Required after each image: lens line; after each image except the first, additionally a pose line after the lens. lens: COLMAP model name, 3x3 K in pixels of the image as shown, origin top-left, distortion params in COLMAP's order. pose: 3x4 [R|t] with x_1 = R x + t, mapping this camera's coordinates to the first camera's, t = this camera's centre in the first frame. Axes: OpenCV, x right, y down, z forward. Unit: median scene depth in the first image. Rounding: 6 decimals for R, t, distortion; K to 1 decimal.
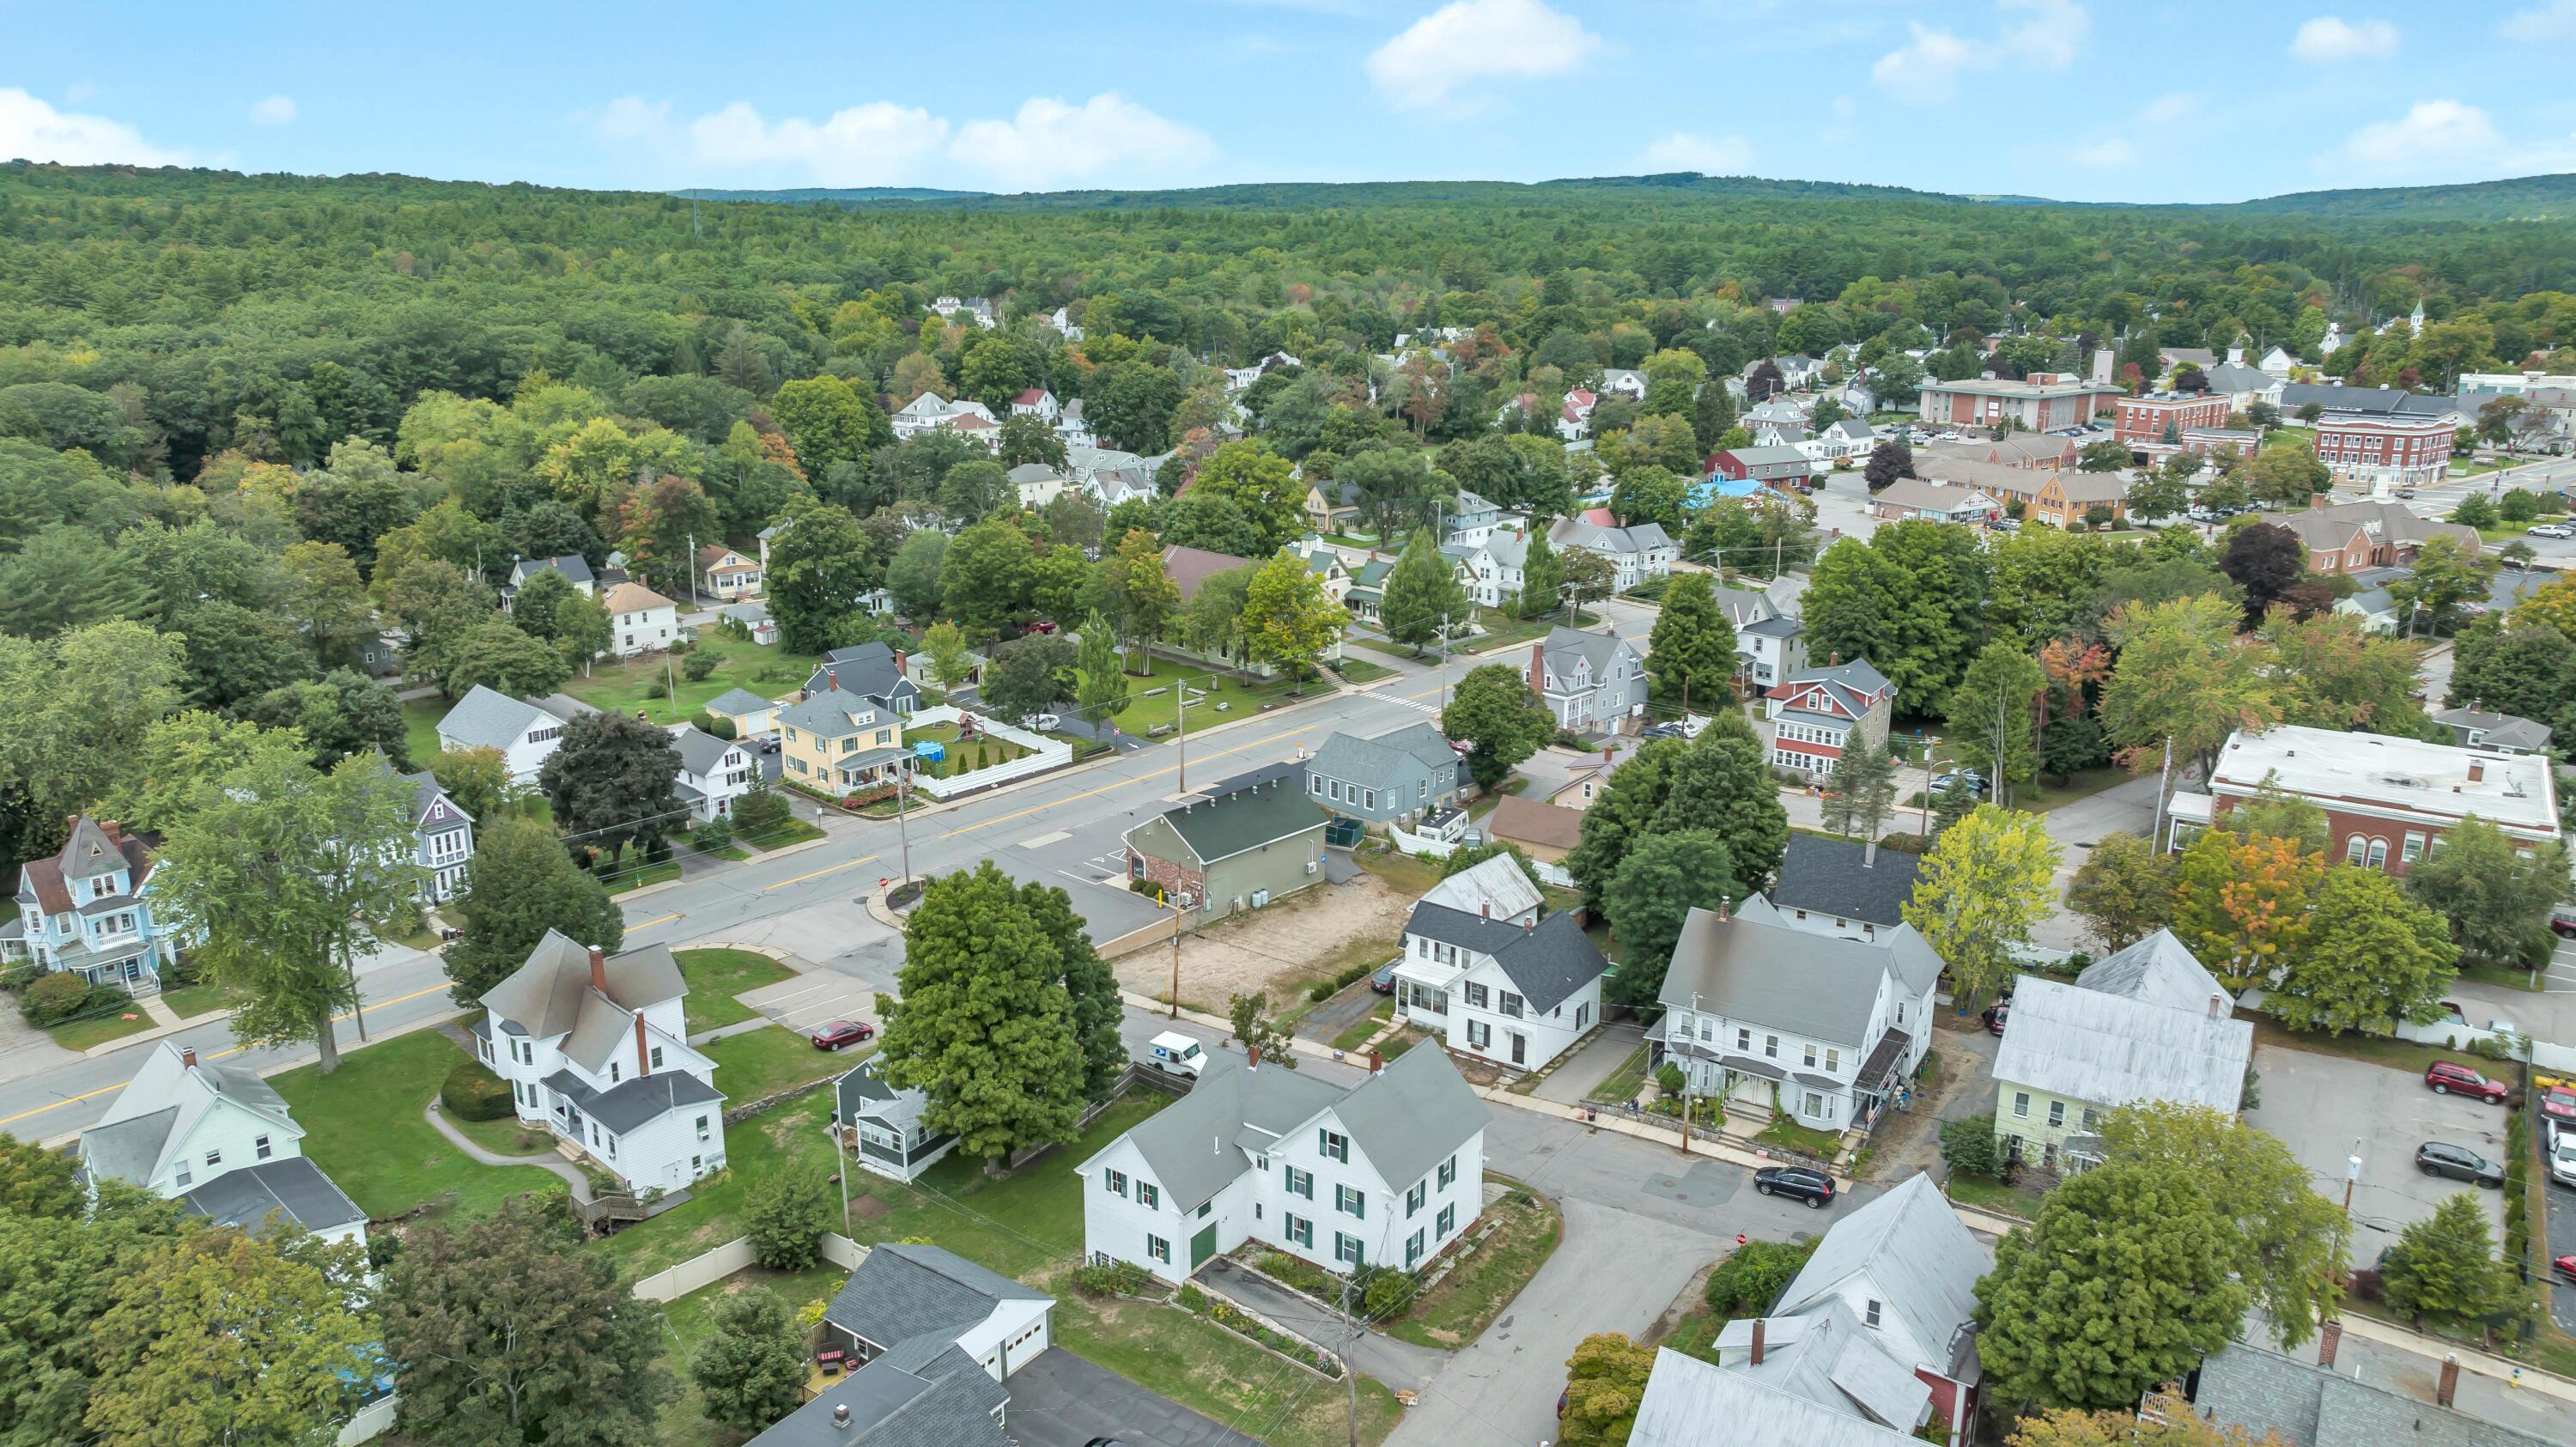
lens RADIAL K [[1819.2, 0, 1288.0], [0, 1819.2, 723.5], [0, 0, 1]] dist [-0.021934, 0.007906]
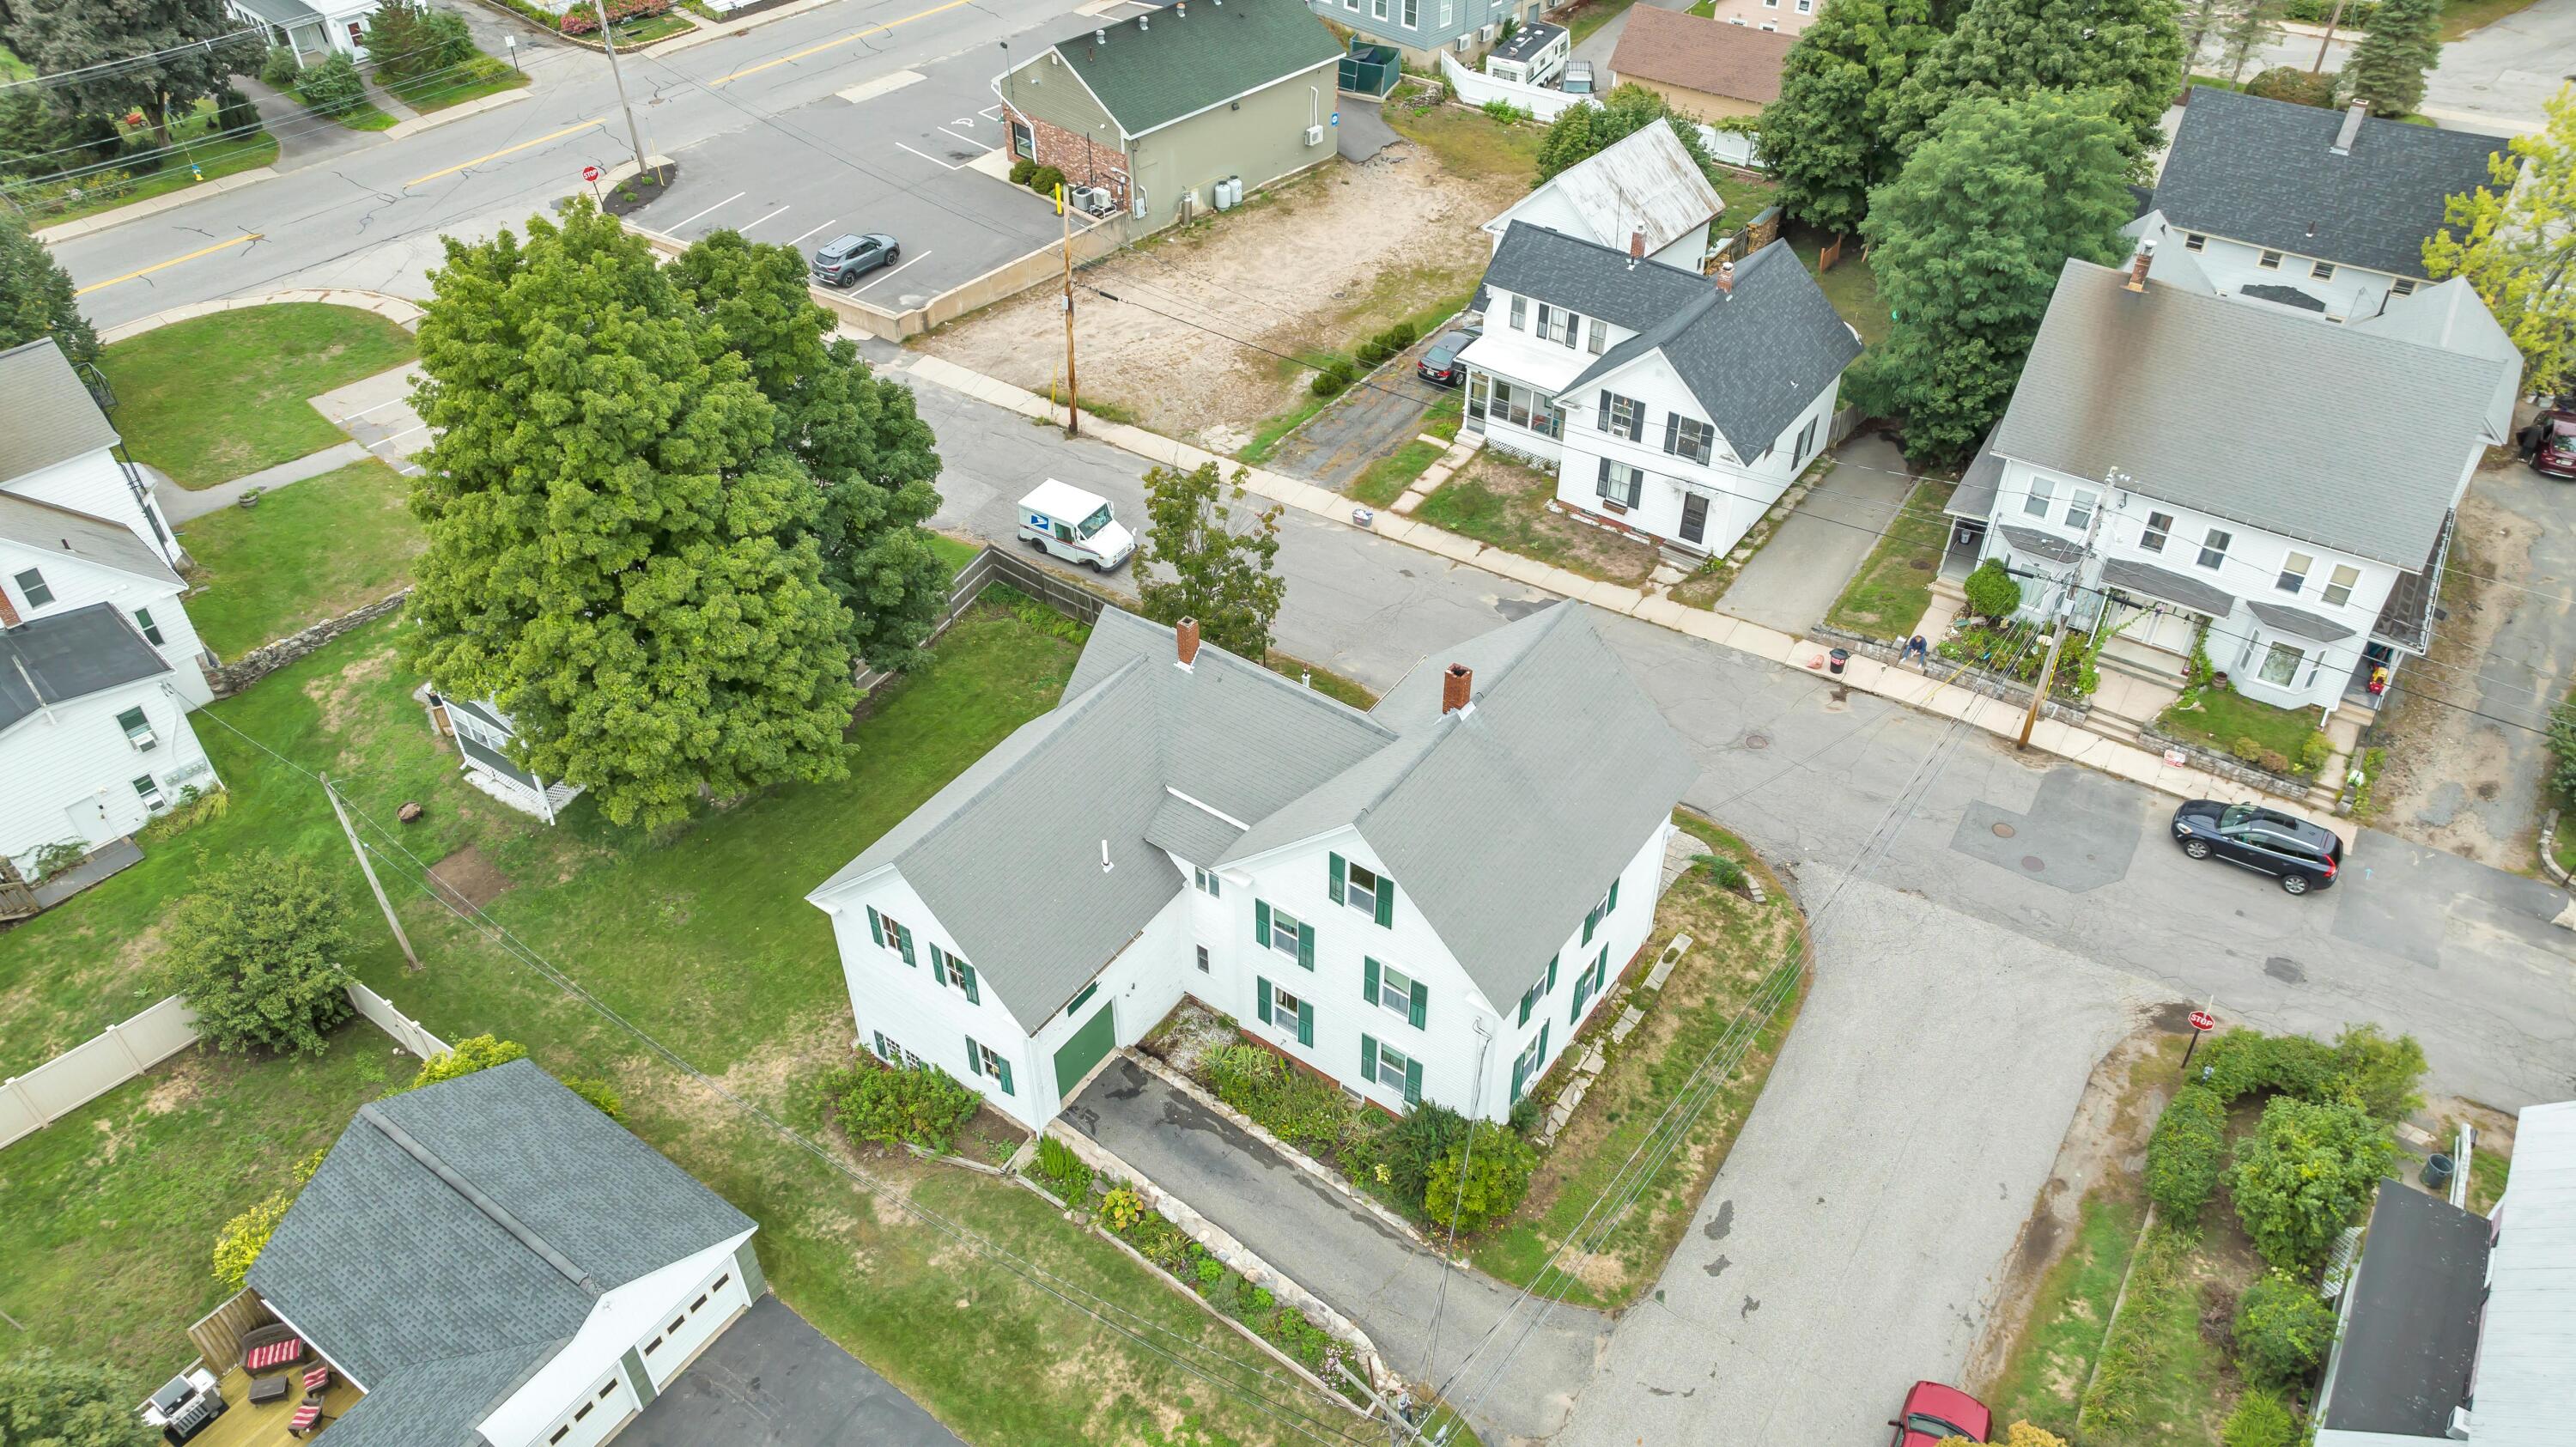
lens RADIAL K [[1819.2, 0, 1288.0], [0, 1819.2, 723.5], [0, 0, 1]] dist [-0.021934, 0.007906]
pose [[0.999975, -0.005298, -0.004764, 0.007668], [0.006798, 0.909615, 0.415397, 0.008678], [0.002132, -0.415419, 0.909628, 0.484287]]
